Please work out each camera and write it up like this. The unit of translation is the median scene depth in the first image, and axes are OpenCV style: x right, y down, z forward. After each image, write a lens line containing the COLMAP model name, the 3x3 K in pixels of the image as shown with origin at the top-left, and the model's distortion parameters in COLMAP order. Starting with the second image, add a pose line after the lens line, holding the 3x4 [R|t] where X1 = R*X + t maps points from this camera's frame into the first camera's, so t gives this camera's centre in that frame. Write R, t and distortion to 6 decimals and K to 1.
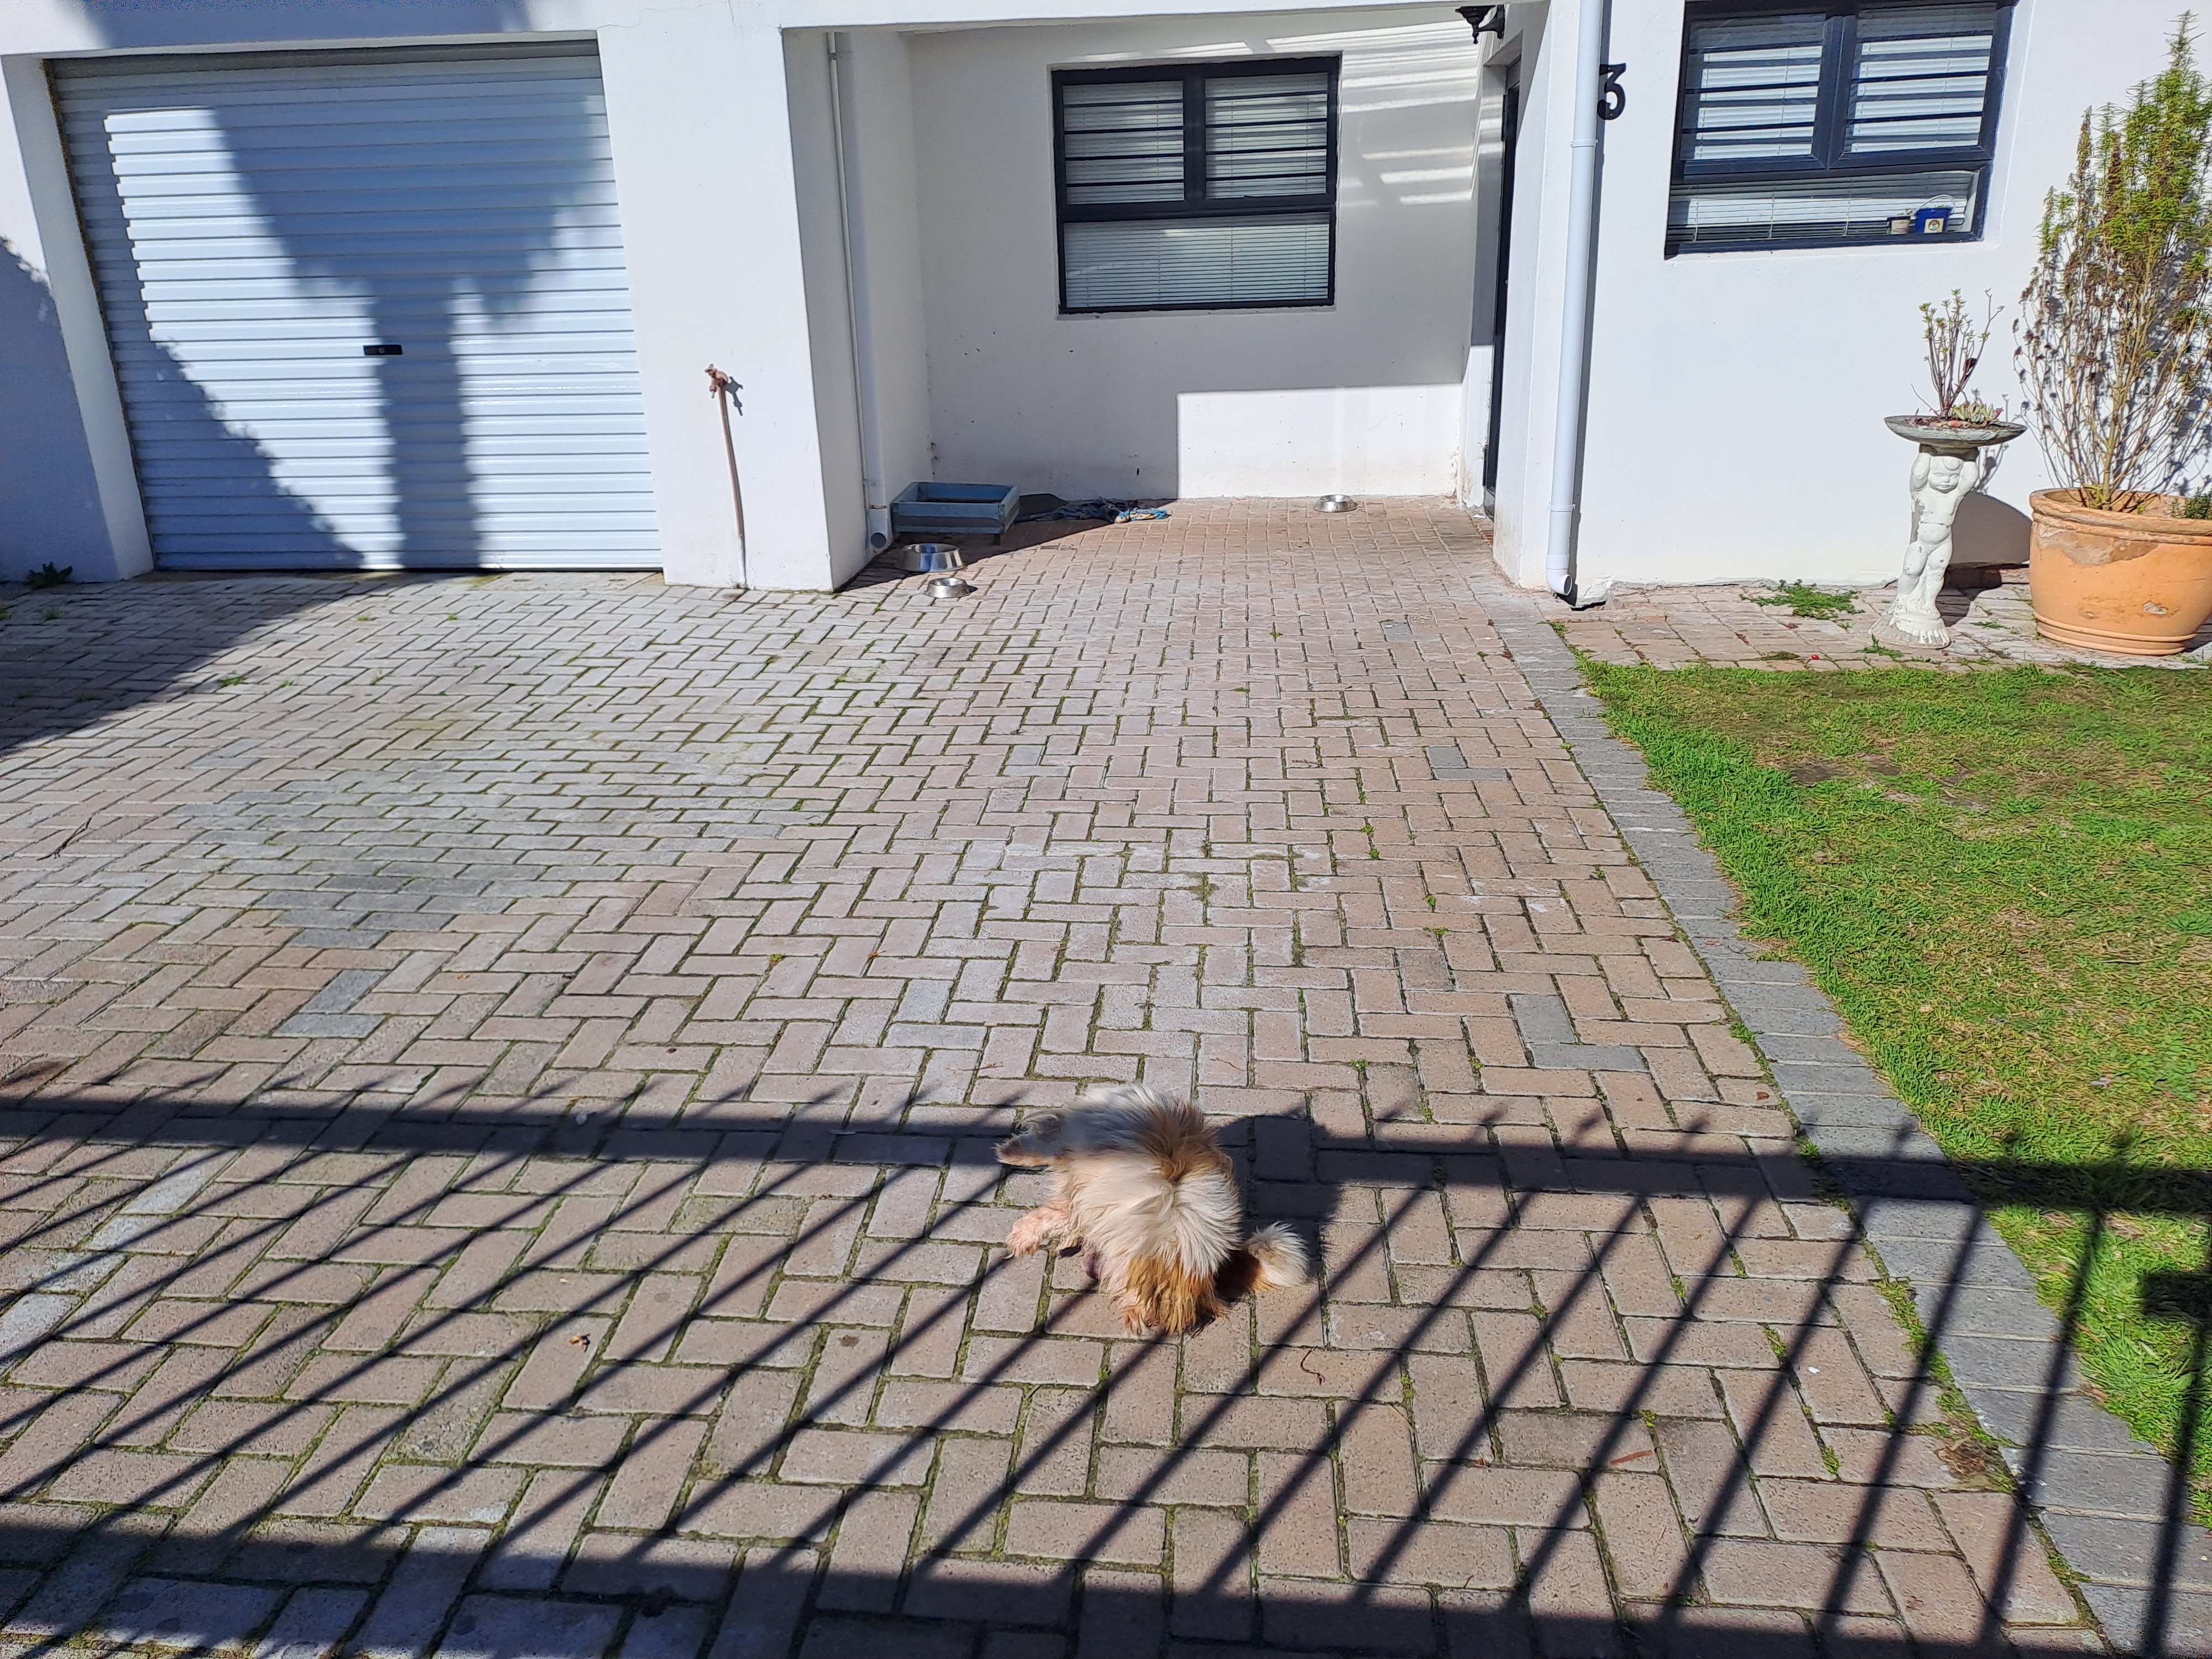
lens RADIAL K [[1575.4, 0, 1097.1], [0, 1575.4, 823.7], [0, 0, 1]] dist [0.148556, -0.236827]
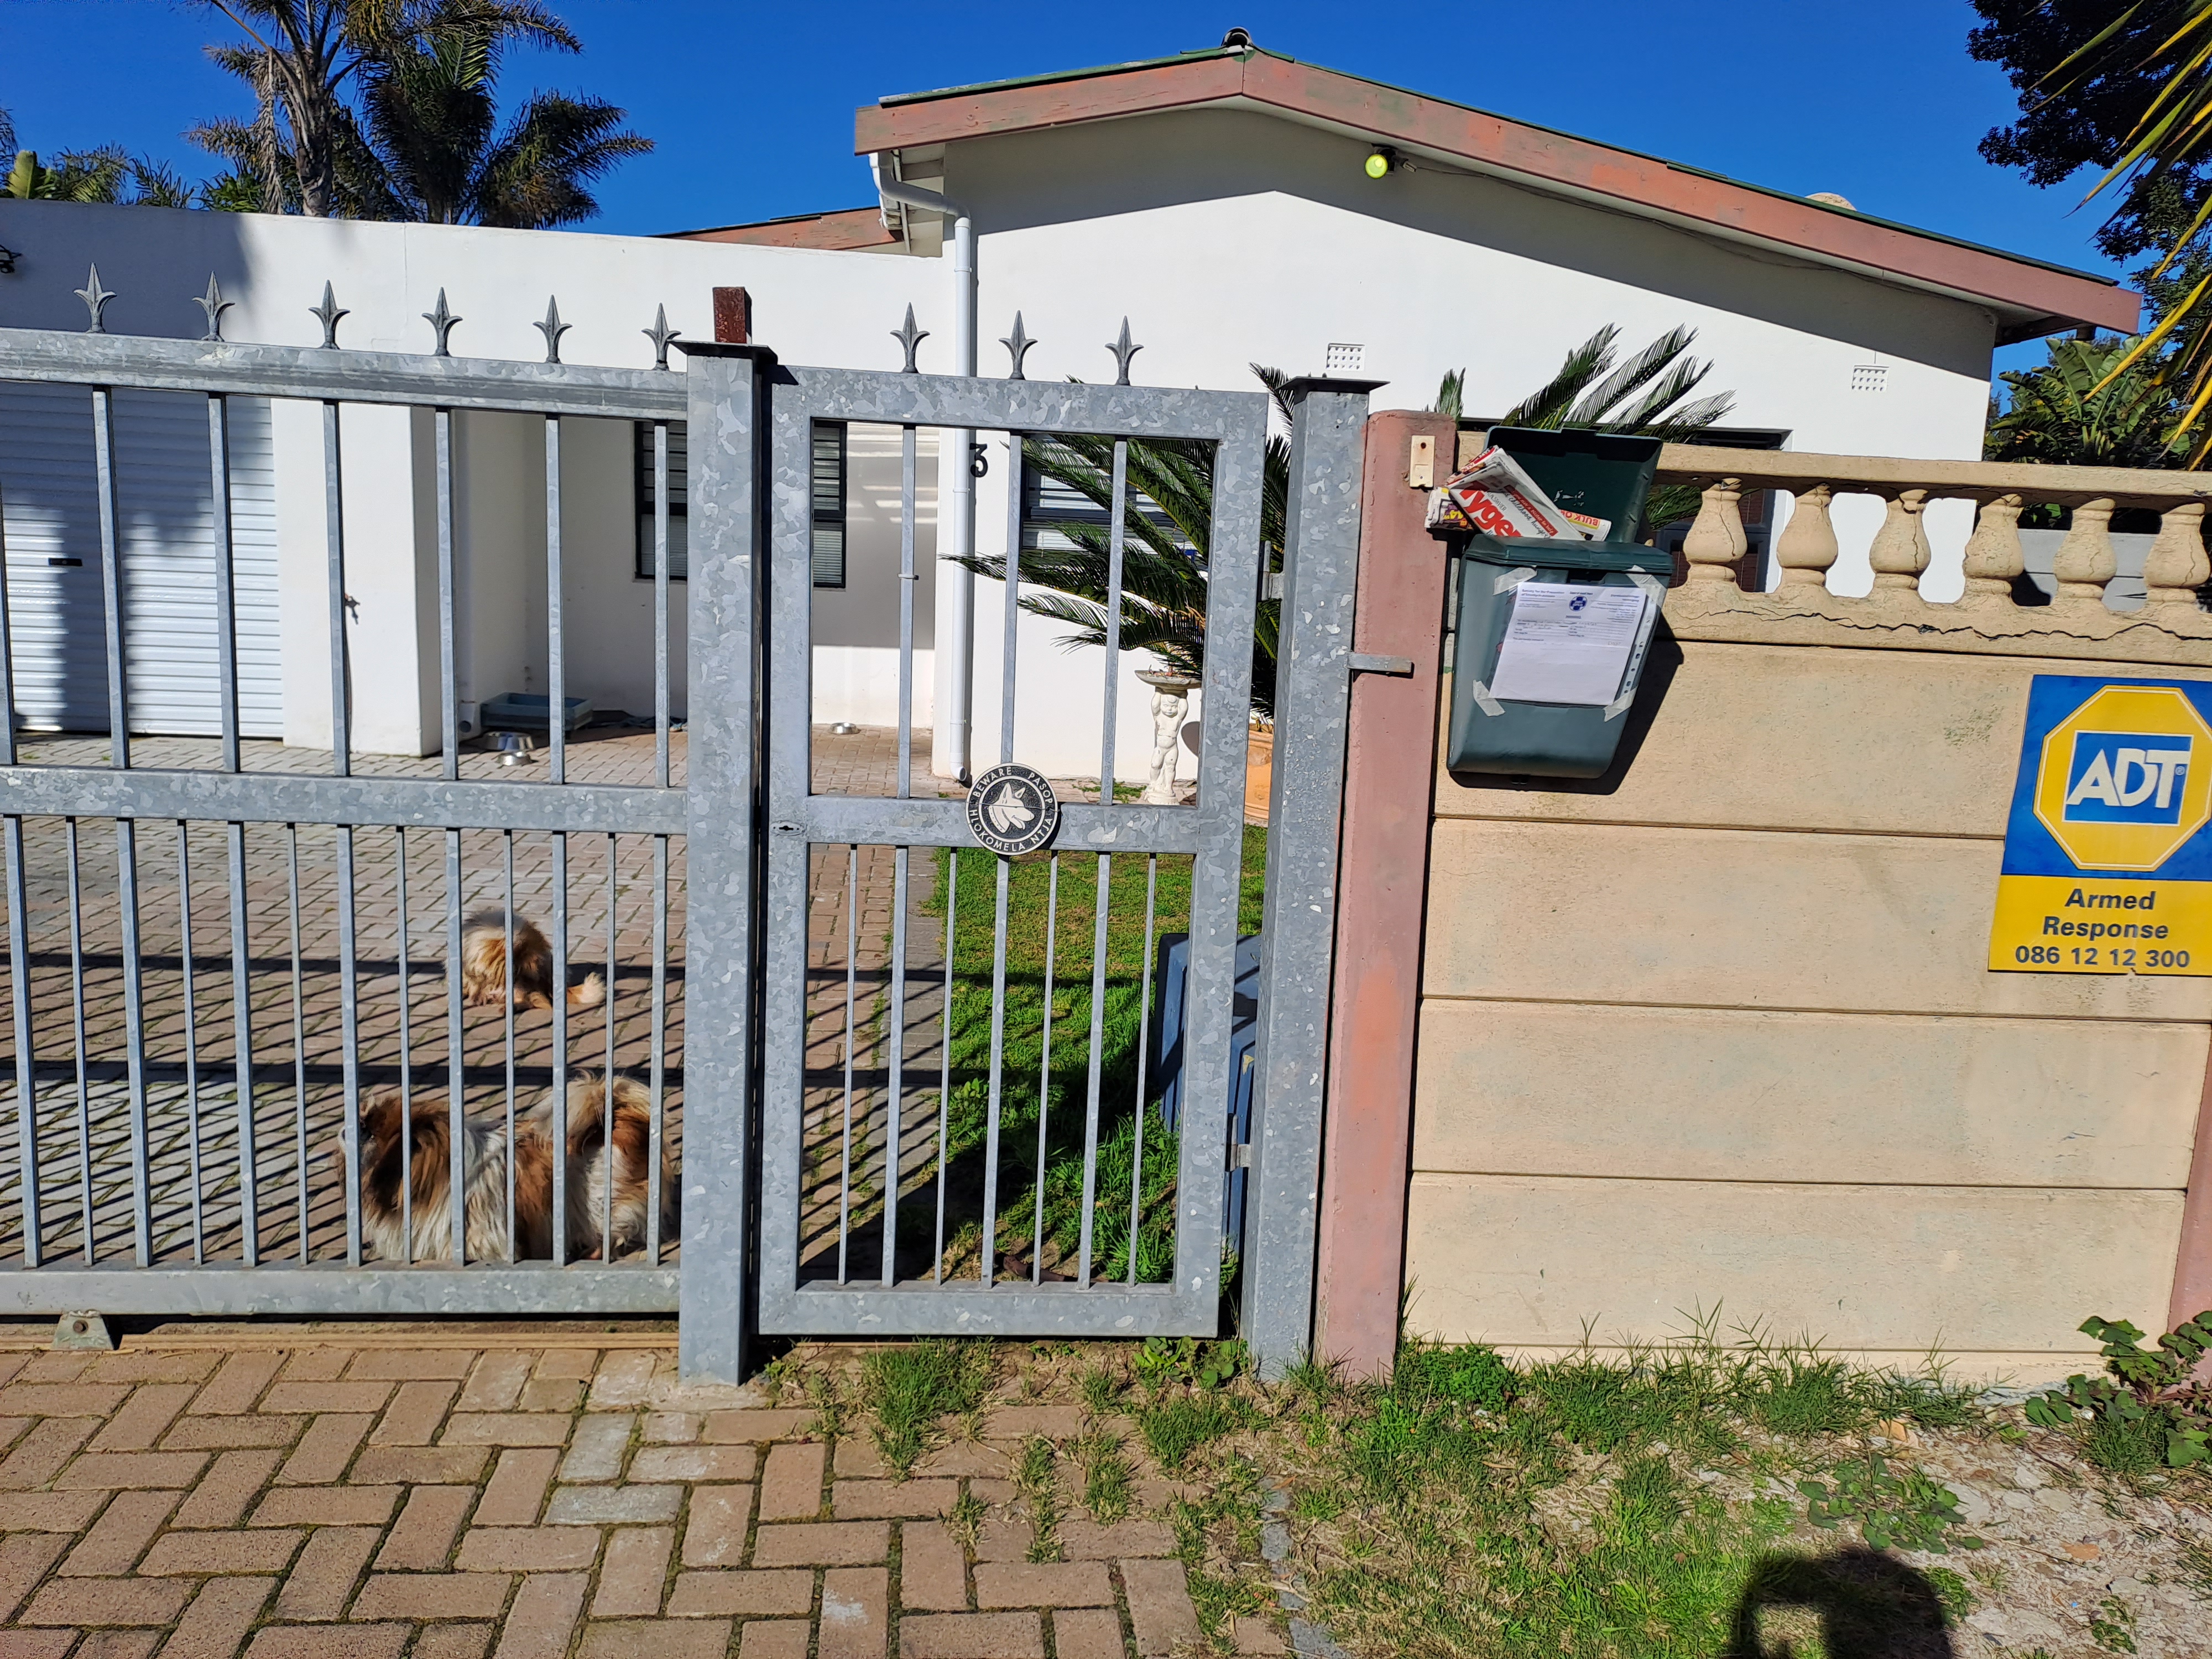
lens RADIAL K [[1597.4, 0, 1105.2], [0, 1597.4, 844.9], [0, 0, 1]] dist [0.055780, -0.045306]
pose [[0.979085, 0.037781, 0.199914, 0.261525], [-0.002467, 0.984739, -0.174022, 0.330604], [-0.203438, 0.169889, 0.964236, -0.831157]]
